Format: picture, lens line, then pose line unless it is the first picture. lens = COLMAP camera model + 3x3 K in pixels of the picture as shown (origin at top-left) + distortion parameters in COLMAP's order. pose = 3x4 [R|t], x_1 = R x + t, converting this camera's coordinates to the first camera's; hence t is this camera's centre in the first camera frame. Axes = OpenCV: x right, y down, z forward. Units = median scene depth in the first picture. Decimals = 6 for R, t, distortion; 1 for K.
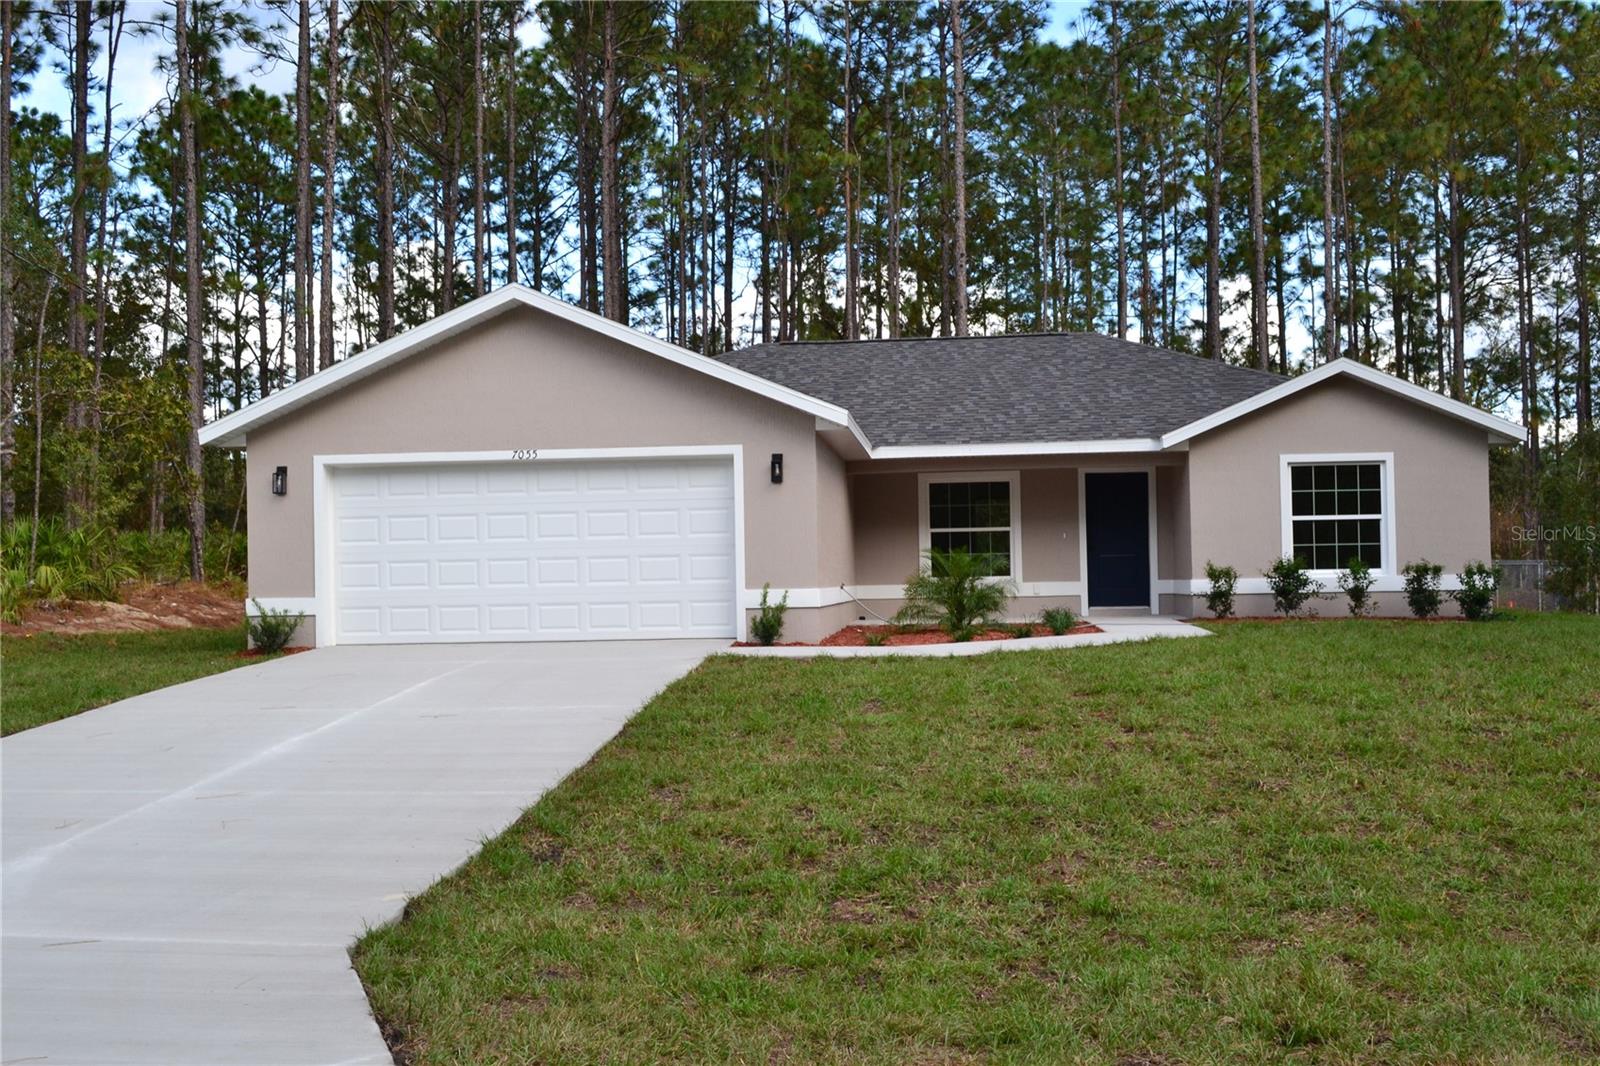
lens RADIAL K [[1789.9, 0, 799.2], [0, 1789.9, 534.1], [0, 0, 1]] dist [-0.032026, 0.000000]
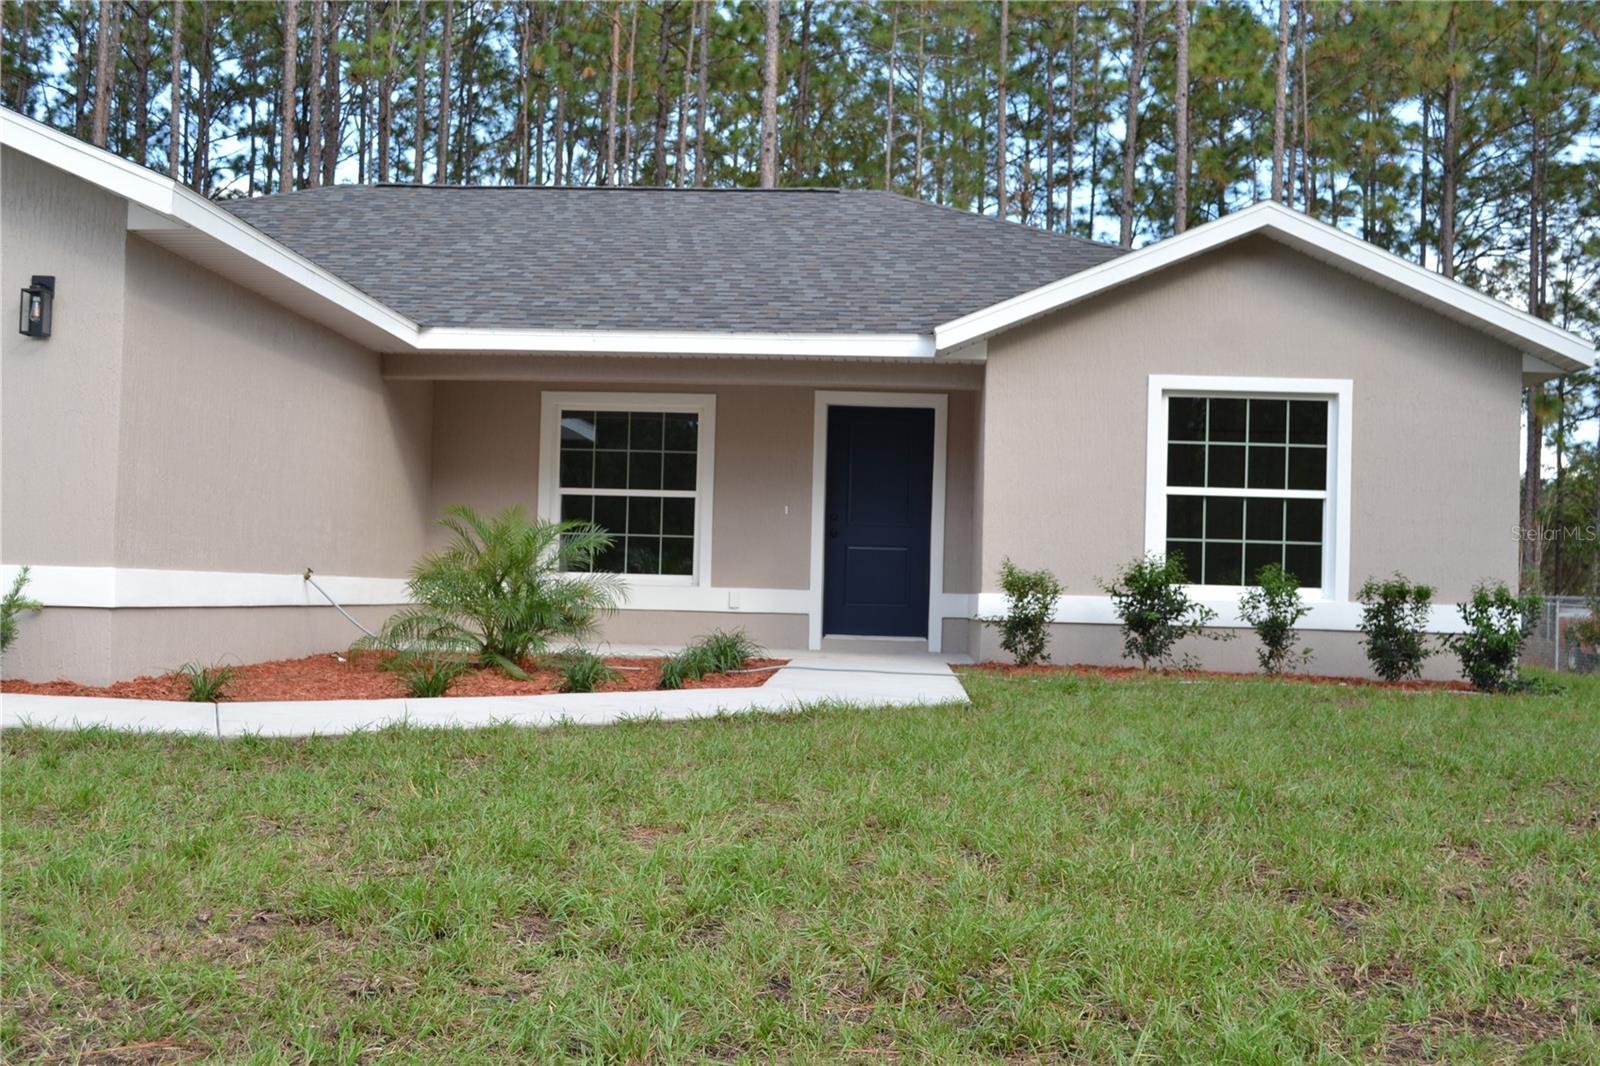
lens RADIAL K [[1949.7, 0, 793.8], [0, 1949.7, 538.3], [0, 0, 1]] dist [-0.013592, 0.000000]
pose [[0.997993, 0.046491, 0.042986, 0.136159], [-0.046367, 0.998917, -0.003866, 0.013655], [-0.043119, 0.001865, 0.999068, 0.403070]]
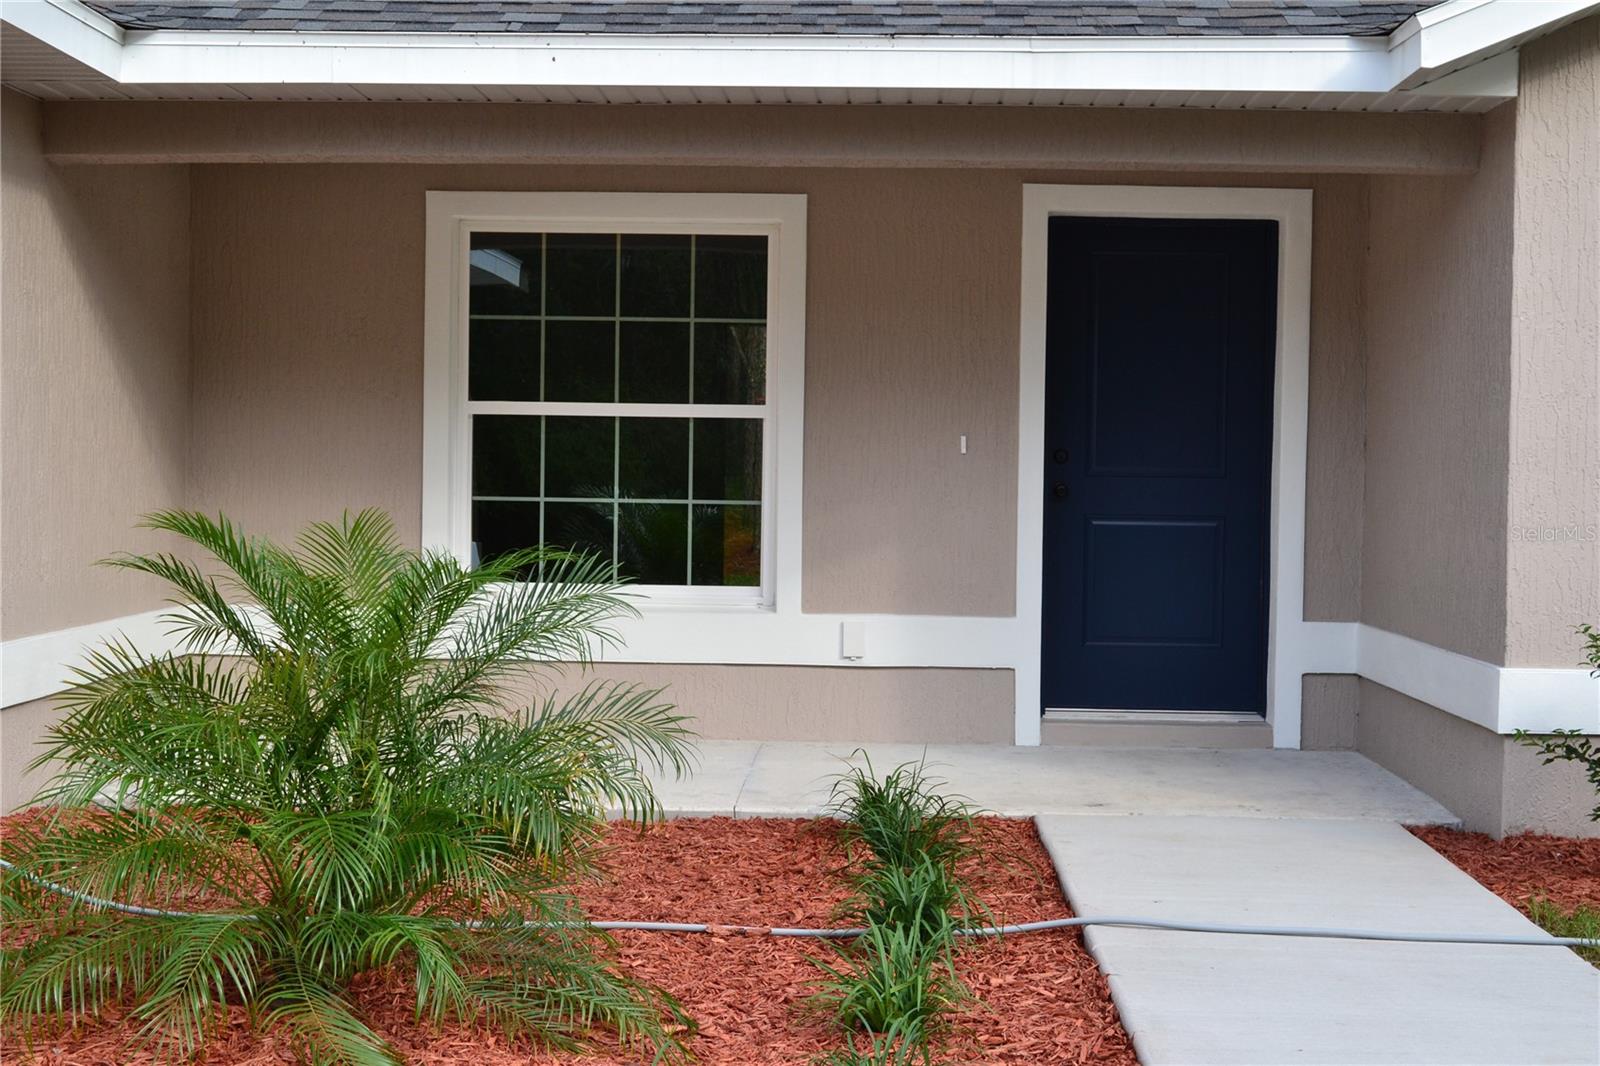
lens RADIAL K [[2409.8, 0, 806.9], [0, 2409.8, 524.2], [0, 0, 1]] dist [-0.005026, 0.000000]
pose [[0.996940, 0.031768, 0.071420, 0.109251], [-0.035386, 0.998123, 0.049974, -0.004898], [-0.069698, -0.052349, 0.996194, 0.704406]]
